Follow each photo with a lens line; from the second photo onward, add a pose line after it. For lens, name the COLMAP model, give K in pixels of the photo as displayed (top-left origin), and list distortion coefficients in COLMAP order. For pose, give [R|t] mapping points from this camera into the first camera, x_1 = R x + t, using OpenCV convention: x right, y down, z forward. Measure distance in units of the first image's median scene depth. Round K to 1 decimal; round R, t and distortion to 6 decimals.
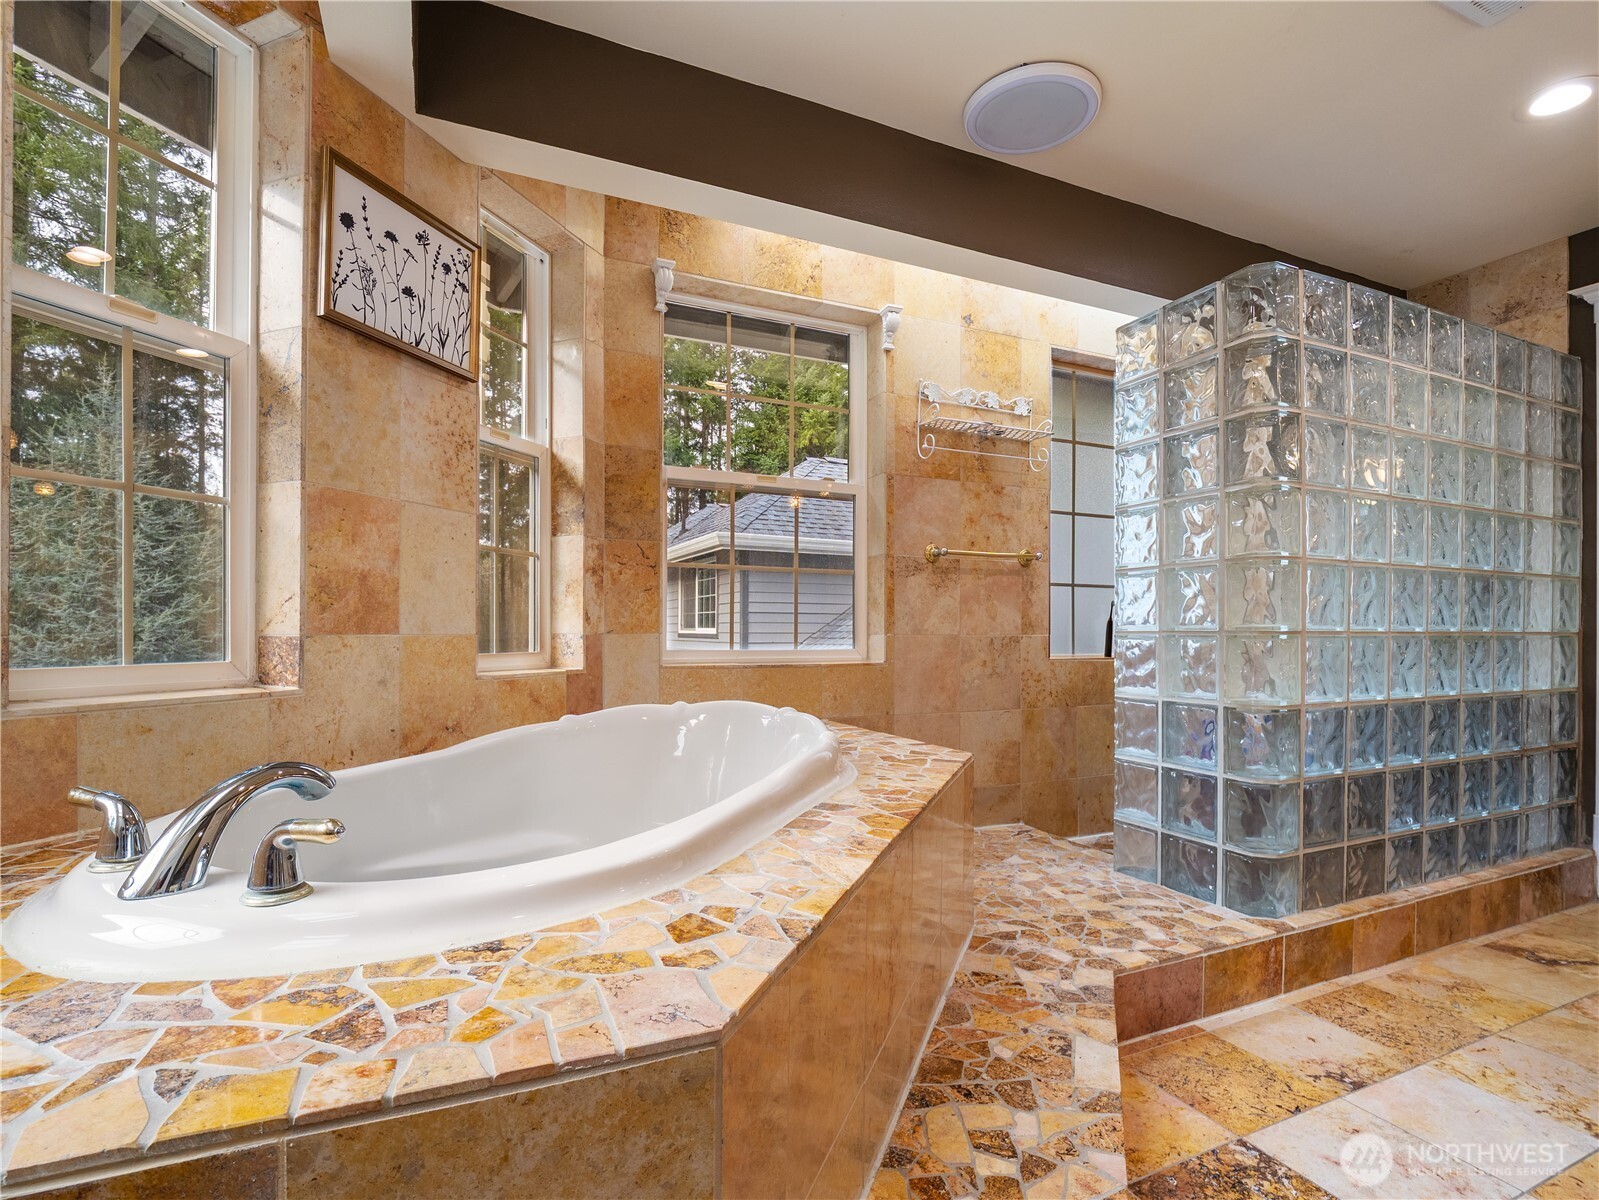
lens RADIAL K [[779.8, 0, 799.8], [0, 779.8, 608.9], [0, 0, 1]] dist [-0.005935, -0.005469]
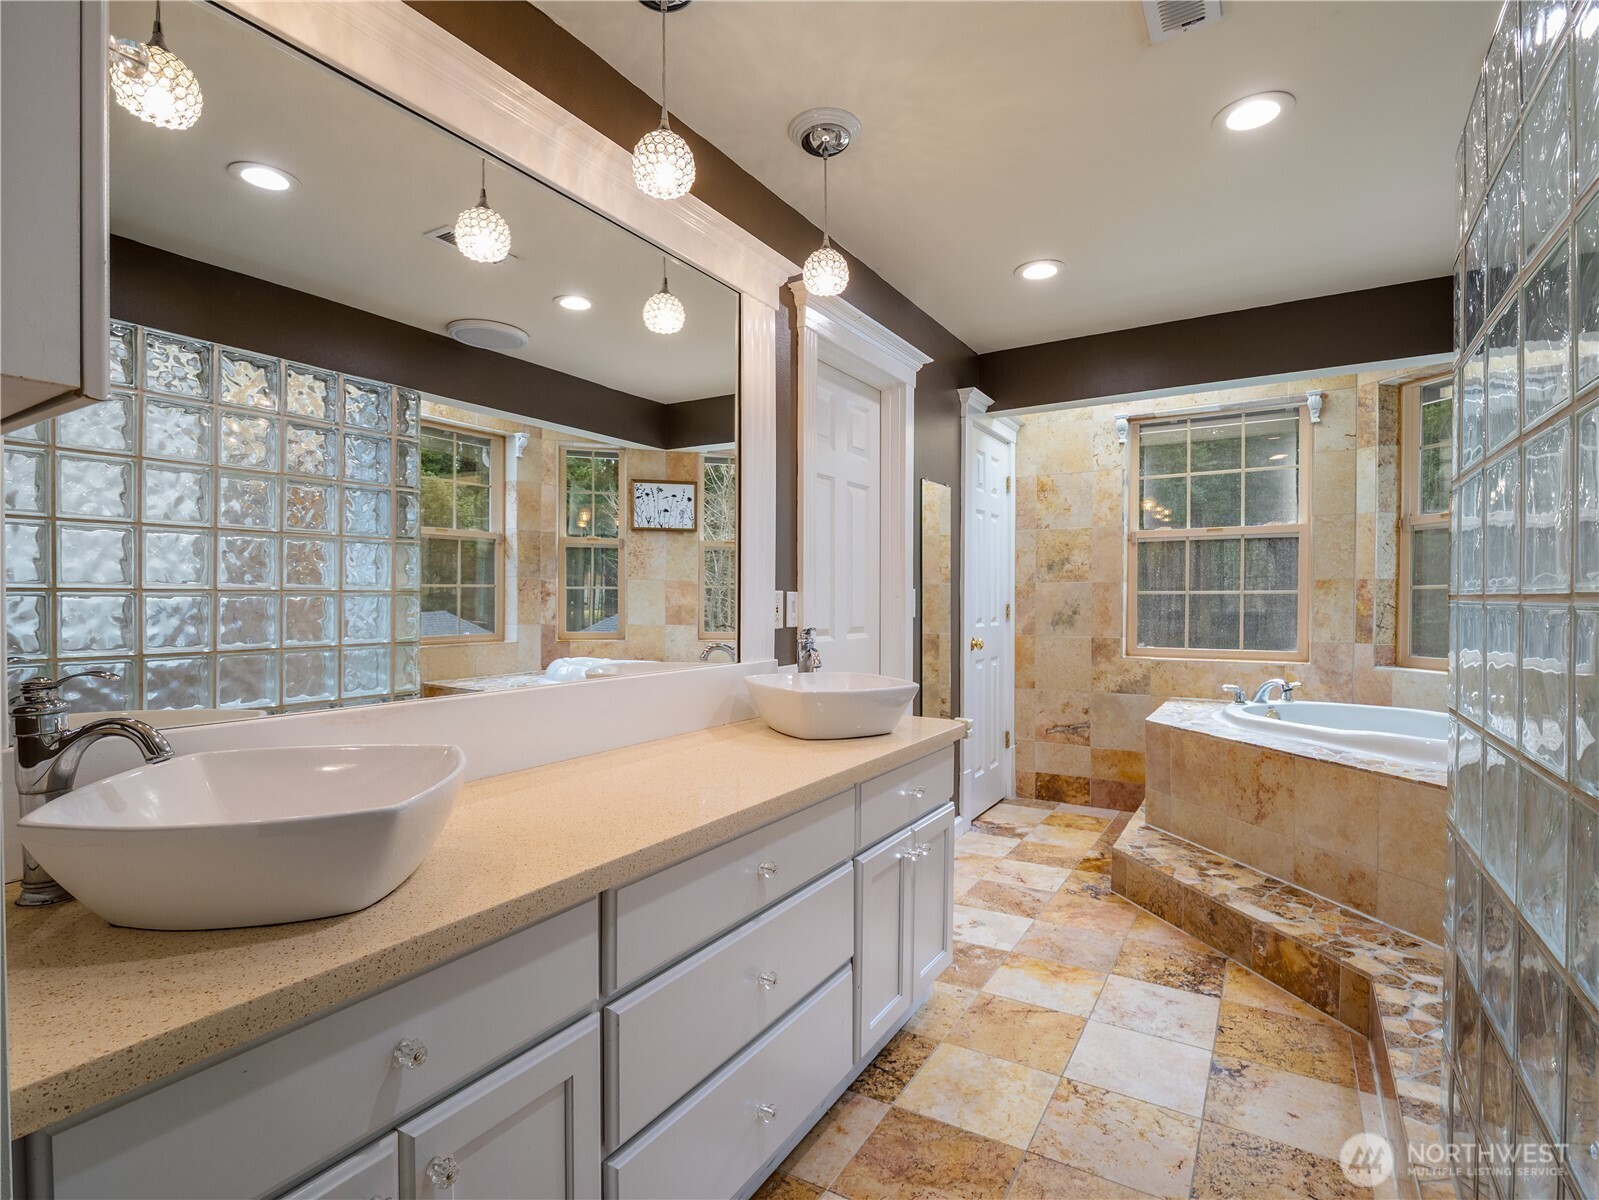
lens RADIAL K [[779.8, 0, 800.3], [0, 779.8, 608.0], [0, 0, 1]] dist [-0.005935, -0.005469]
pose [[-0.827062, -0.009971, -0.562023, 2.177960], [-0.008689, 0.999950, -0.004954, -0.058719], [0.562044, 0.000786, -0.827107, 1.856219]]
